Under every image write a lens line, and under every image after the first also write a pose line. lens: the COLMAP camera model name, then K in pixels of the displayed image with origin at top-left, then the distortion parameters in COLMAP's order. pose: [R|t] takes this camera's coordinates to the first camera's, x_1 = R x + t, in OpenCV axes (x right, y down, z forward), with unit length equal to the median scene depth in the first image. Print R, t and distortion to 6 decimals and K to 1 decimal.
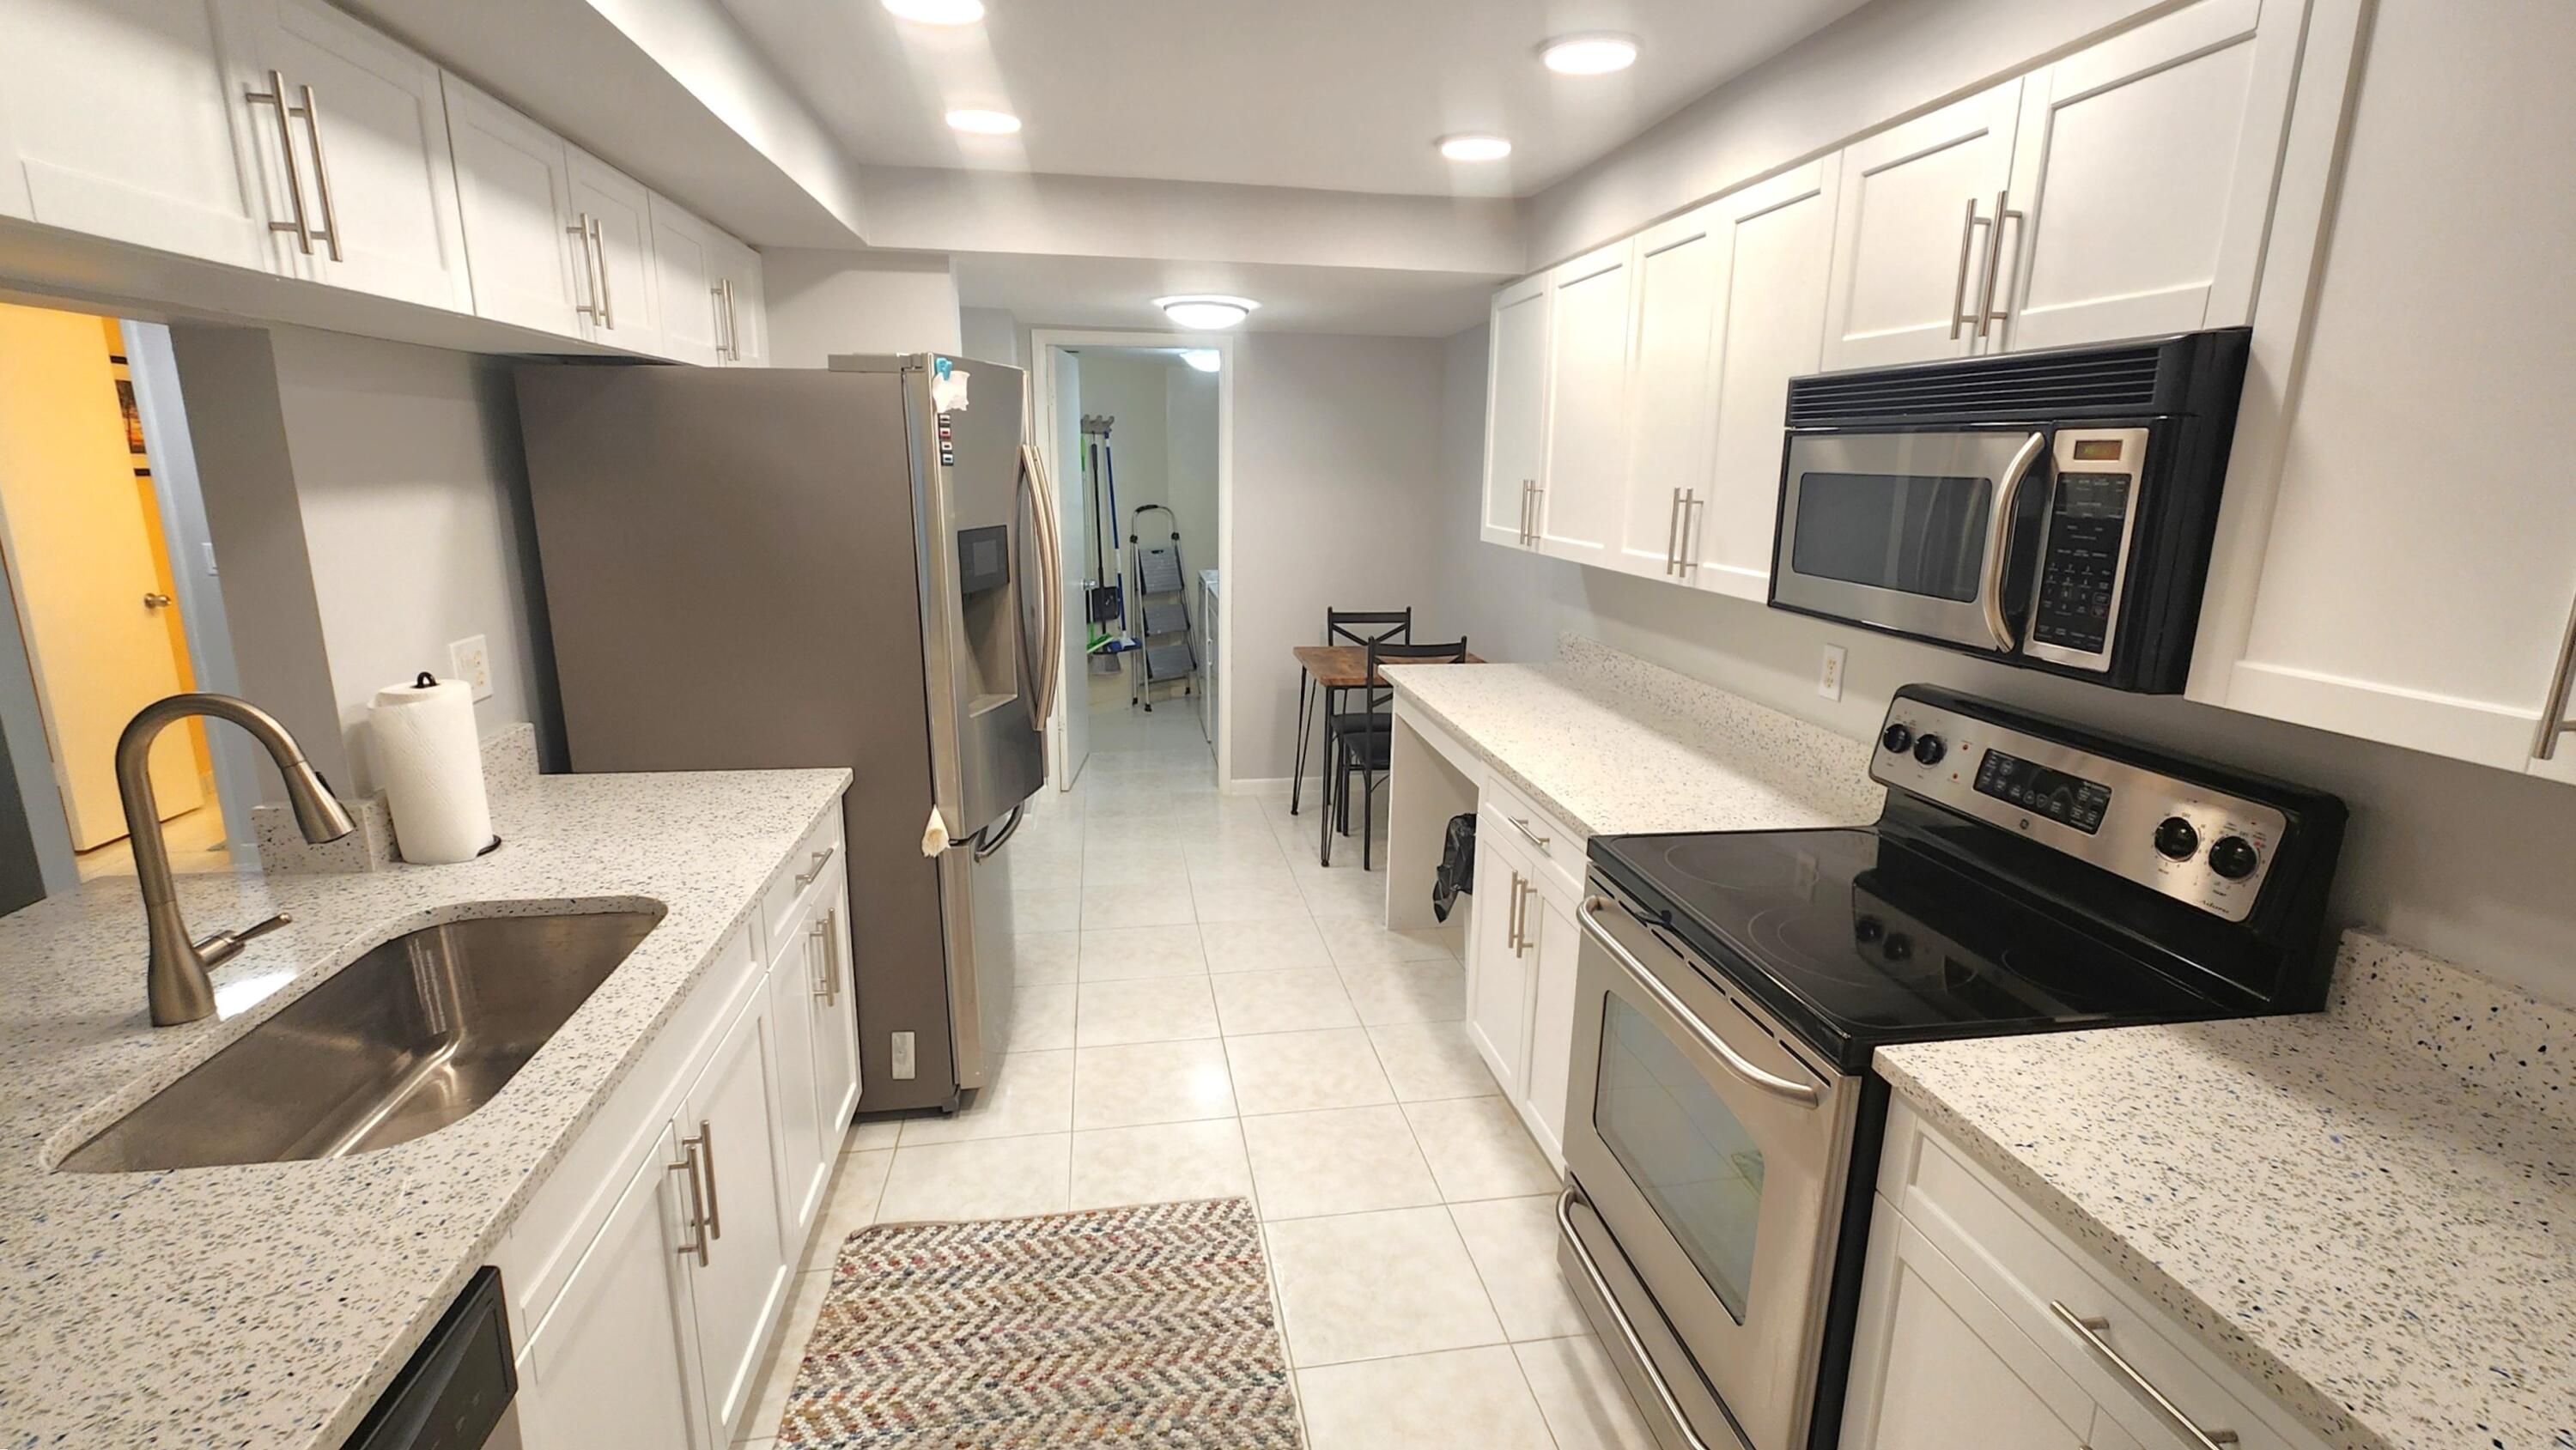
lens RADIAL K [[1042.2, 0, 1280.1], [0, 1042.2, 725.9], [0, 0, 1]] dist [0.000908, 0.000164]
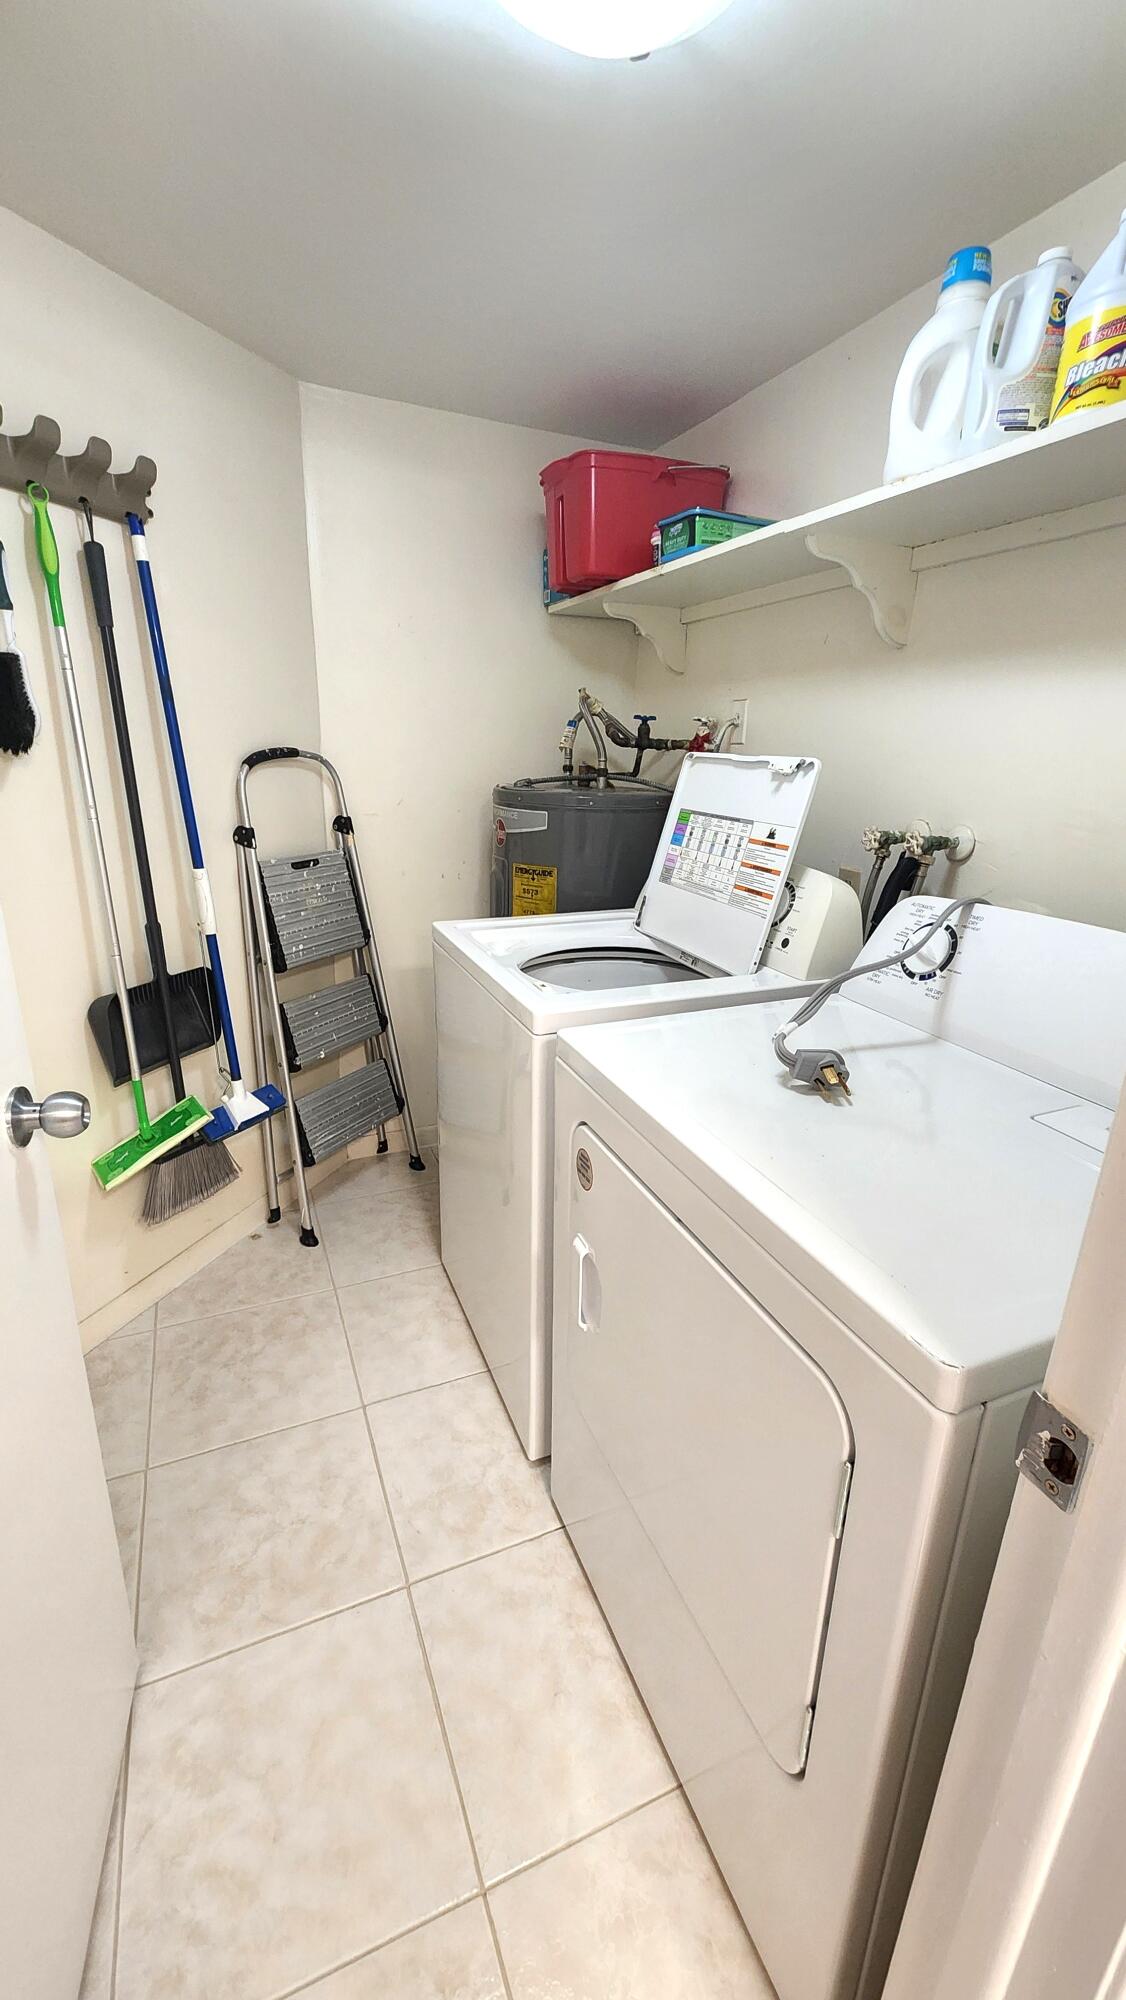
lens RADIAL K [[809.3, 0, 566.2], [0, 809.3, 1003.6], [0, 0, 1]] dist [0.000908, 0.000164]
pose [[0.970925, -0.057736, 0.232316, -0.098636], [0.043697, 0.996919, 0.065136, -0.133033], [-0.235361, -0.053091, 0.970457, 0.682516]]
